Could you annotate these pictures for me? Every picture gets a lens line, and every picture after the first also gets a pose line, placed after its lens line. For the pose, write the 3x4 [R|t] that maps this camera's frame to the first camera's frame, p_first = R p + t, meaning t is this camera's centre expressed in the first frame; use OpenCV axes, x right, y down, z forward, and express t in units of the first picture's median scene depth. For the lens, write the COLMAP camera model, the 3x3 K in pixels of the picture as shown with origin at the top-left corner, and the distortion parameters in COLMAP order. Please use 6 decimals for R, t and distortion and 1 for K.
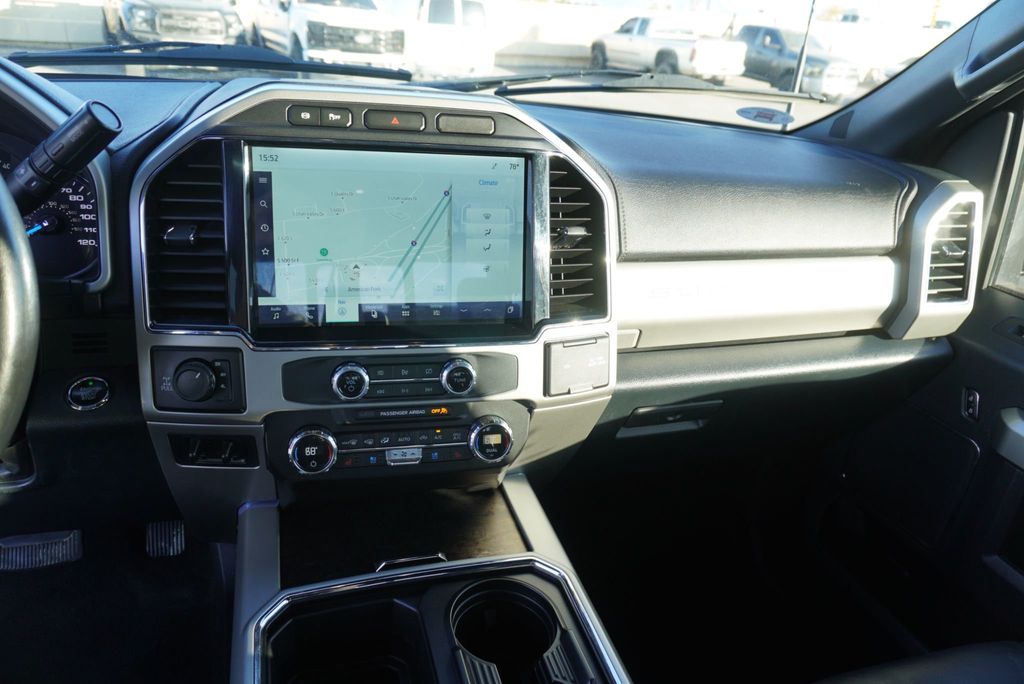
lens RADIAL K [[719.4, 0, 512.2], [0, 719.4, 347.3], [0, 0, 1]] dist [-0.033066, 0.035115]
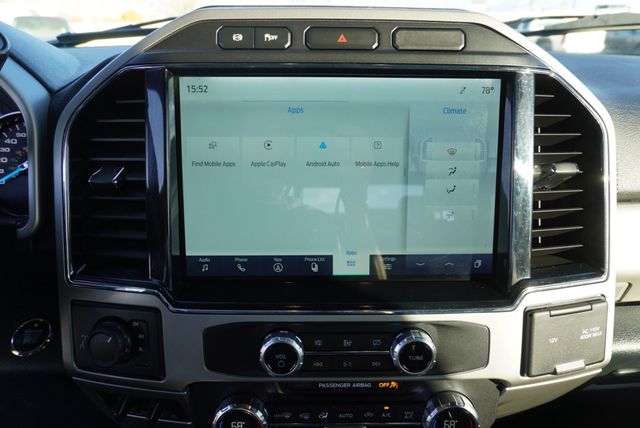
lens RADIAL K [[449.6, 0, 316.0], [0, 449.6, 216.3], [0, 0, 1]] dist [-0.033066, 0.035115]
pose [[0.969014, 0.016022, -0.246485, -0.058892], [-0.026769, 0.998828, -0.040315, -0.085128], [0.245550, 0.045664, 0.968308, 0.476390]]
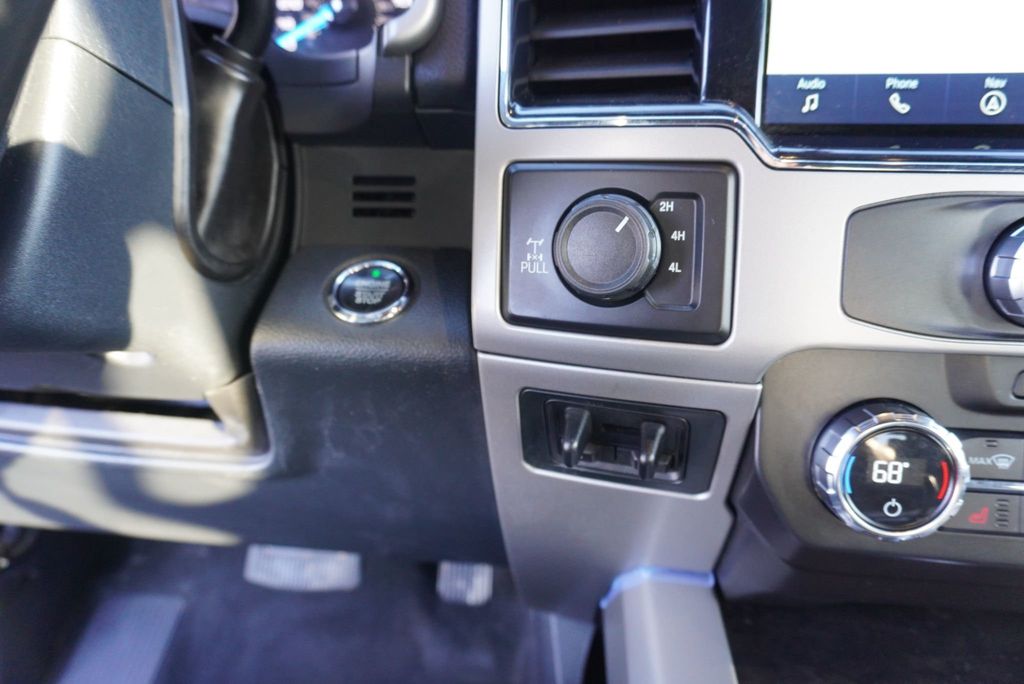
lens RADIAL K [[719.4, 0, 508.4], [0, 719.4, 330.9], [0, 0, 1]] dist [-0.033066, 0.035115]
pose [[0.922937, 0.052774, -0.381316, -0.313597], [-0.079434, 0.995349, -0.054505, 0.105914], [0.376666, 0.080594, 0.922837, 0.576169]]
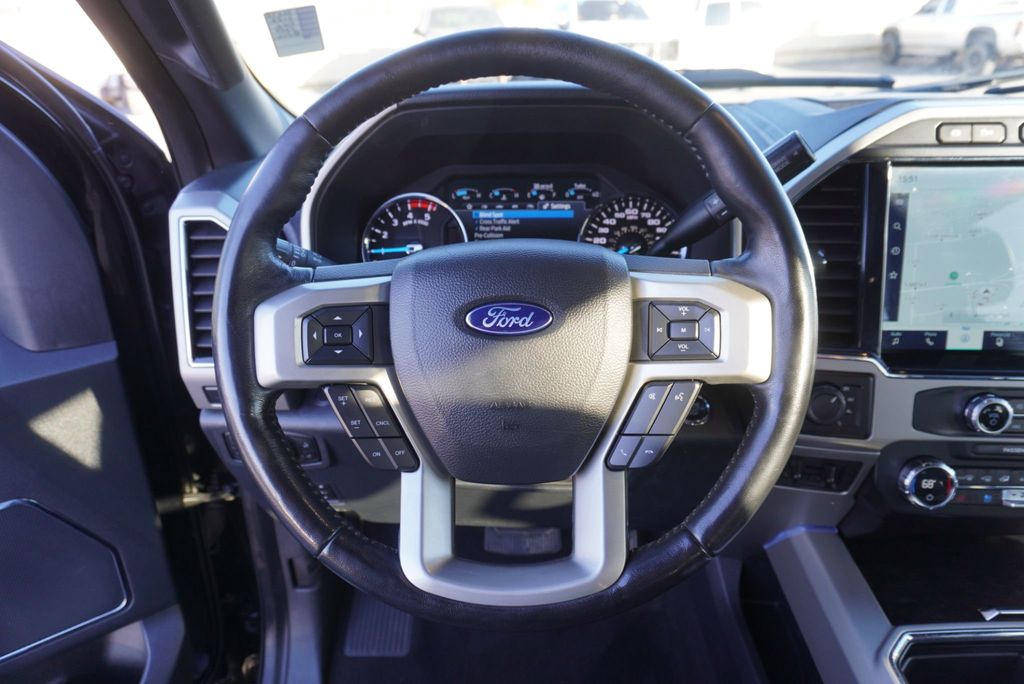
lens RADIAL K [[719.4, 0, 512.3], [0, 719.4, 342.7], [0, 0, 1]] dist [-0.033066, 0.035115]
pose [[0.941847, 0.033578, -0.334361, -0.475449], [-0.038977, 0.999195, -0.009449, -0.011830], [0.333775, 0.021932, 0.942398, -0.081451]]
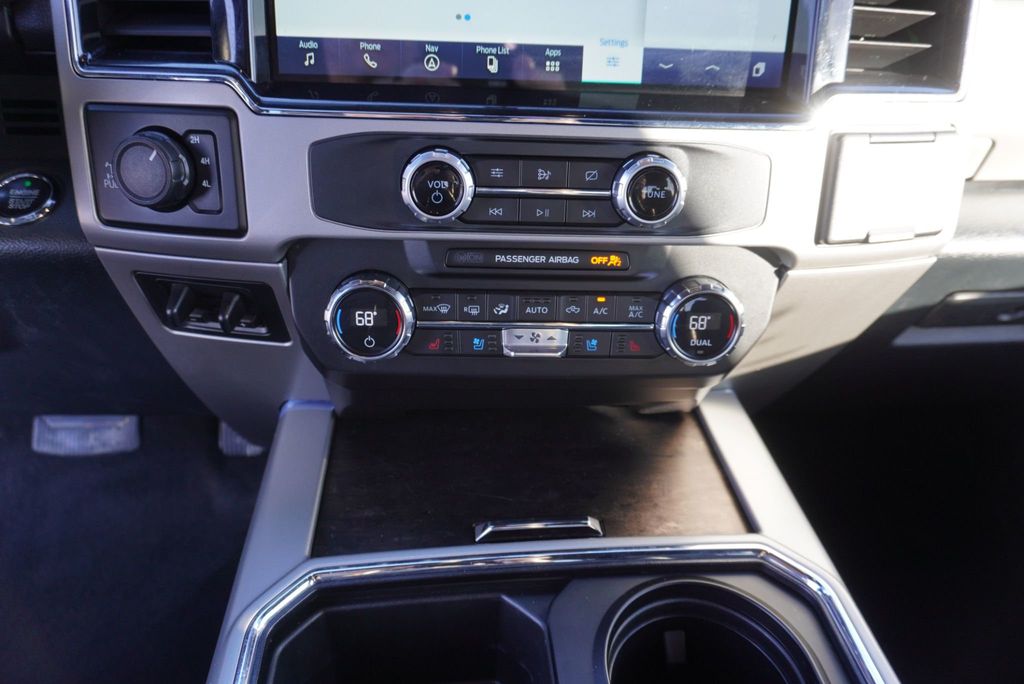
lens RADIAL K [[719.4, 0, 507.8], [0, 719.4, 343.3], [0, 0, 1]] dist [-0.033066, 0.035115]
pose [[0.976412, 0.071670, -0.203674, -0.061228], [-0.047315, 0.991398, 0.122028, 0.089178], [0.210668, -0.109512, 0.971404, 0.476440]]
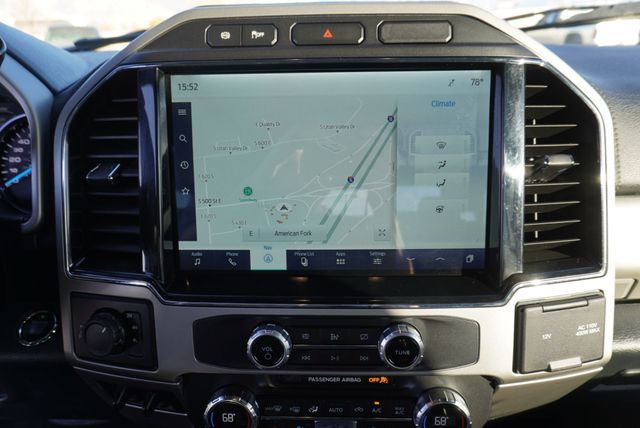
lens RADIAL K [[449.6, 0, 315.0], [0, 449.6, 214.3], [0, 0, 1]] dist [-0.033066, 0.035115]
pose [[0.952914, 0.011335, -0.303030, -0.016874], [-0.025743, 0.998718, -0.043592, -0.079374], [0.302147, 0.049340, 0.951983, 0.484792]]
